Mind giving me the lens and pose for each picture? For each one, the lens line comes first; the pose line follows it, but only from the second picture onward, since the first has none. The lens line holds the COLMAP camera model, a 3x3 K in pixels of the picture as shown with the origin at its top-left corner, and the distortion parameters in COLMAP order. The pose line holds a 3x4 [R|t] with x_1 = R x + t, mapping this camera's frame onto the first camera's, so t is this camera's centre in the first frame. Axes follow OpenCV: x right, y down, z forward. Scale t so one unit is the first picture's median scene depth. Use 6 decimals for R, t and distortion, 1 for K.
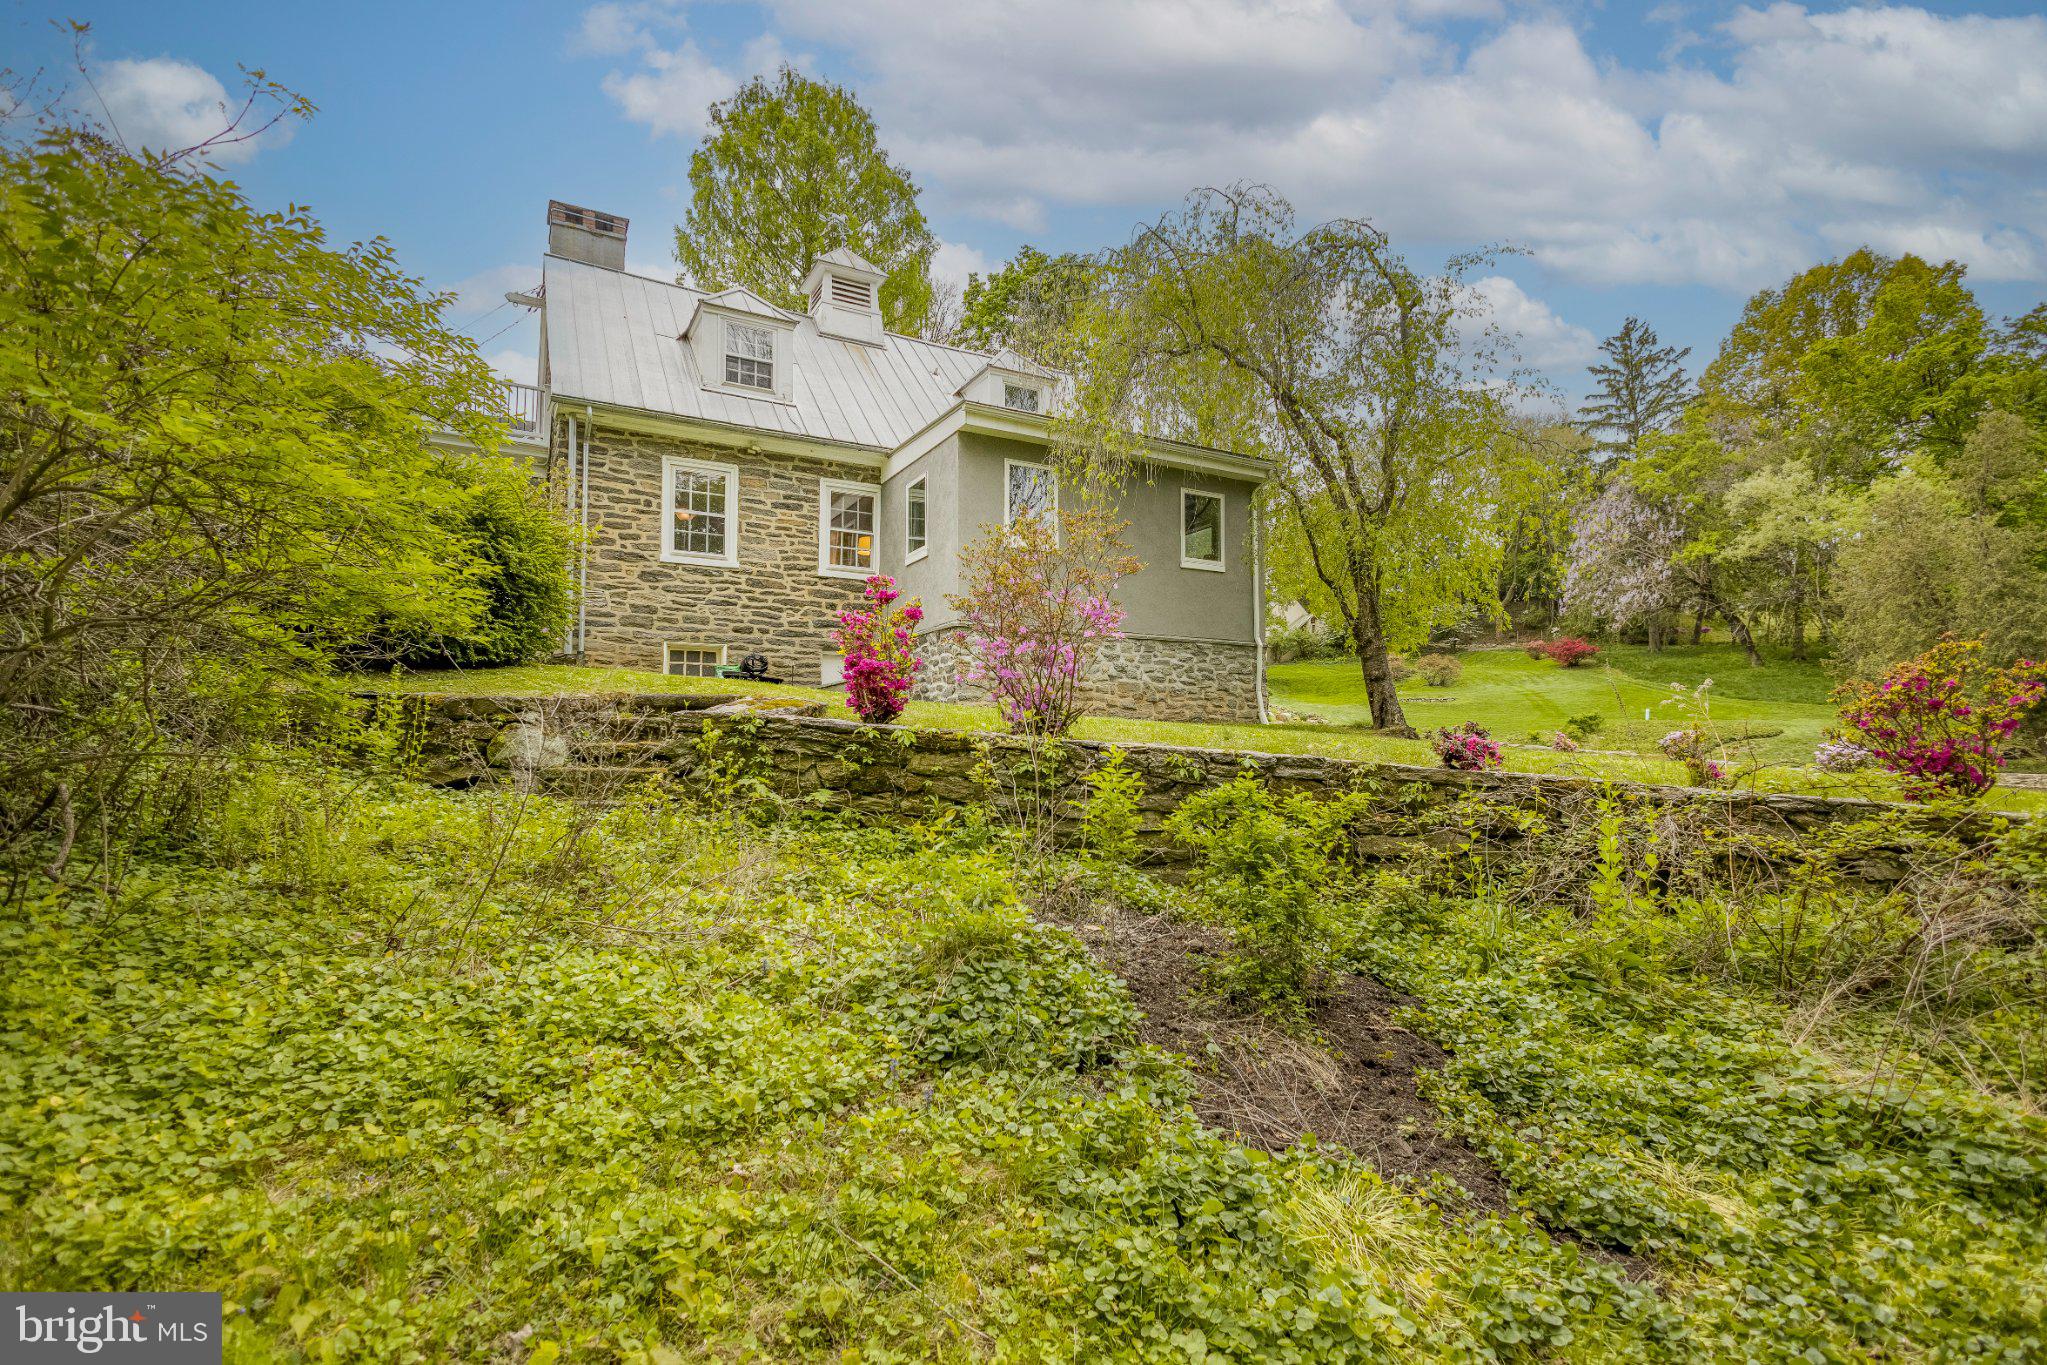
lens RADIAL K [[921.7, 0, 1022.6], [0, 921.7, 693.0], [0, 0, 1]] dist [0.004376, -0.000005]
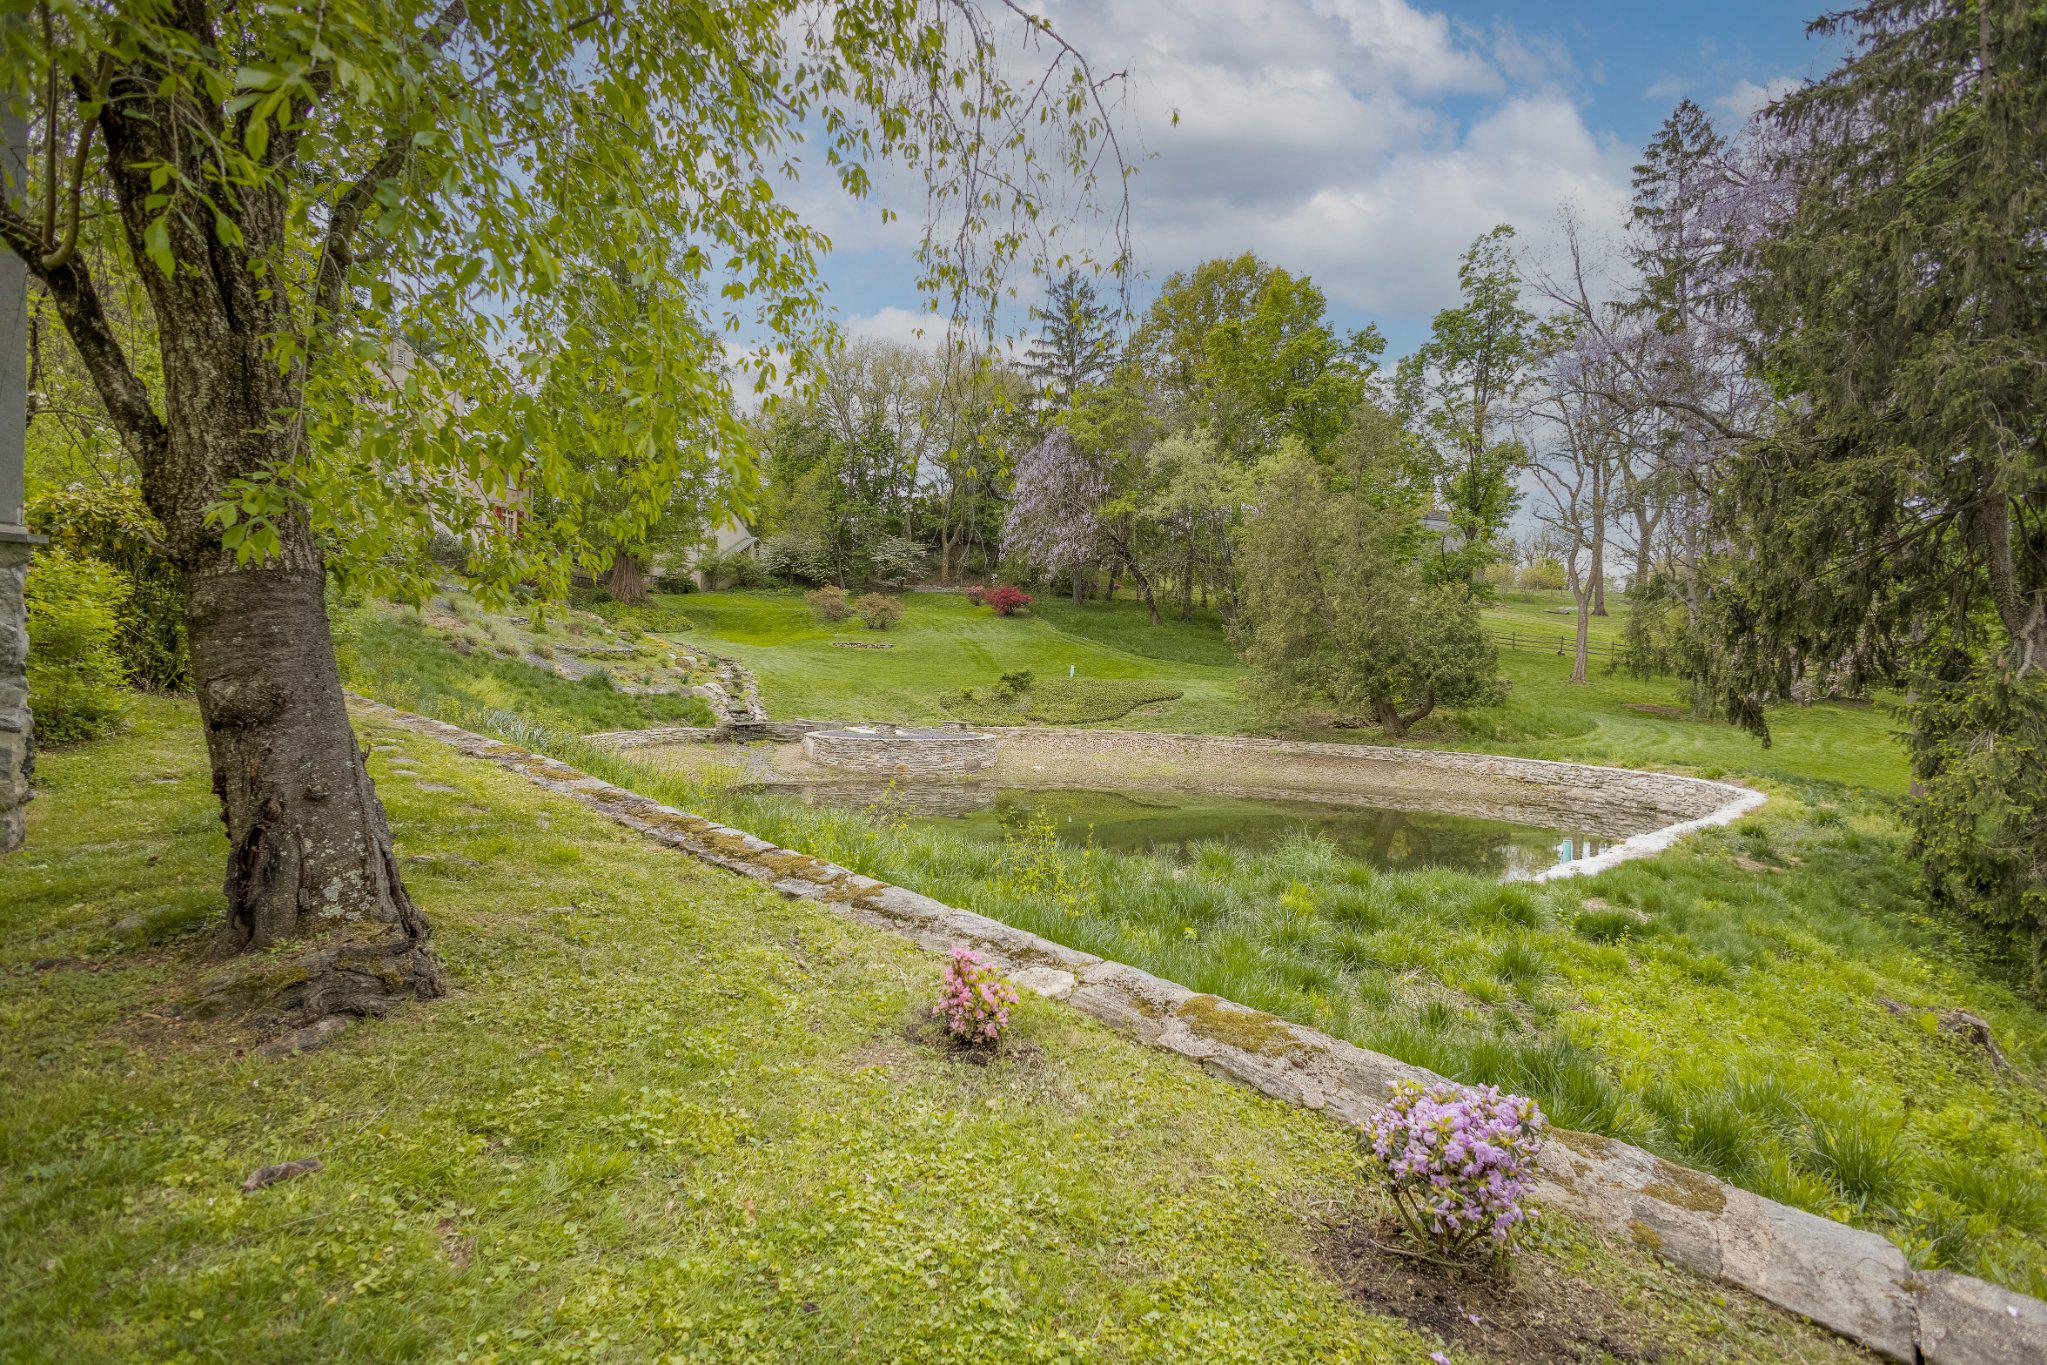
lens RADIAL K [[921.7, 0, 1025.7], [0, 921.7, 678.7], [0, 0, 1]] dist [0.004376, -0.000005]
pose [[0.846355, 0.016647, 0.532358, 0.096794], [-0.050250, 0.997549, 0.048695, -0.010278], [-0.530243, -0.067964, 0.845117, 0.166304]]
